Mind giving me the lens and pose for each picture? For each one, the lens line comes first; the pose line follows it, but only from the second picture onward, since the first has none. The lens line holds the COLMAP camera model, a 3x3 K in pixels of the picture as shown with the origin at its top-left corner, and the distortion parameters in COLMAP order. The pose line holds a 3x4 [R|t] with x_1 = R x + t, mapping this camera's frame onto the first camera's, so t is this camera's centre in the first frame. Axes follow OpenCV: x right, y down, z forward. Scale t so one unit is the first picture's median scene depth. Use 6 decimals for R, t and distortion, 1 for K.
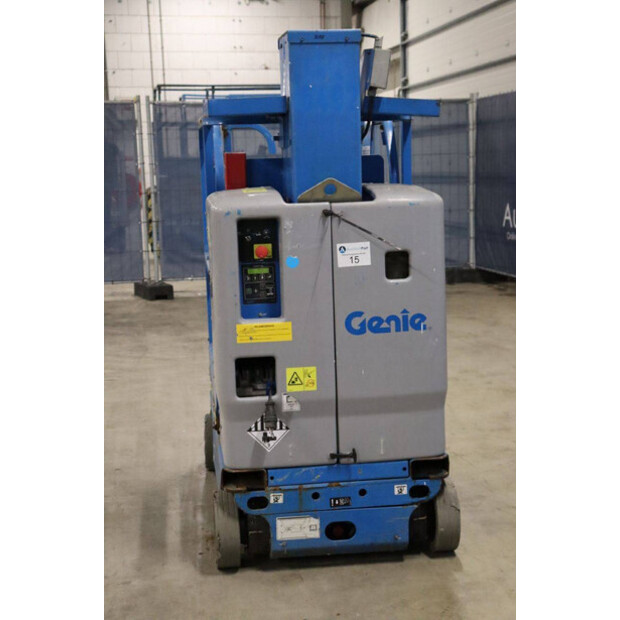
lens RADIAL K [[1031.7, 0, 311.5], [0, 1031.7, 313.8], [0, 0, 1]] dist [0.185280, 0.000000]
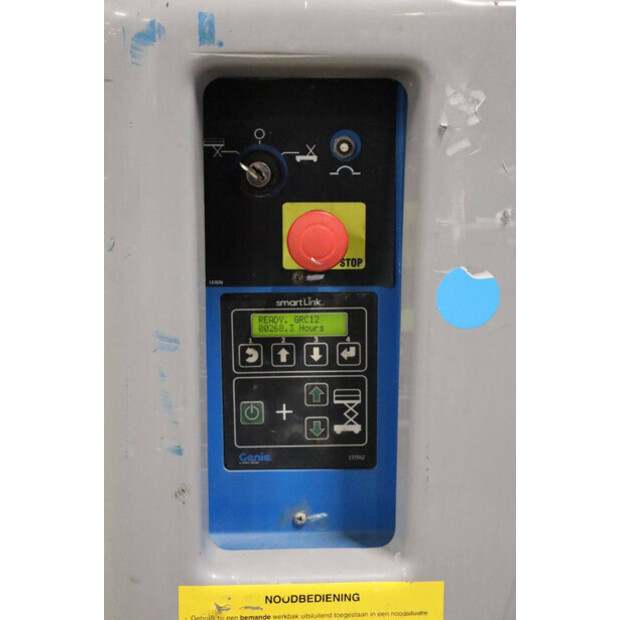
lens RADIAL K [[1031.7, 0, 311.8], [0, 1031.7, 312.9], [0, 0, 1]] dist [0.185280, 0.000000]
pose [[0.996815, 0.048817, -0.063066, -0.034875], [-0.046701, 0.998310, 0.034591, -0.051527], [0.064648, -0.031535, 0.997410, 0.777089]]
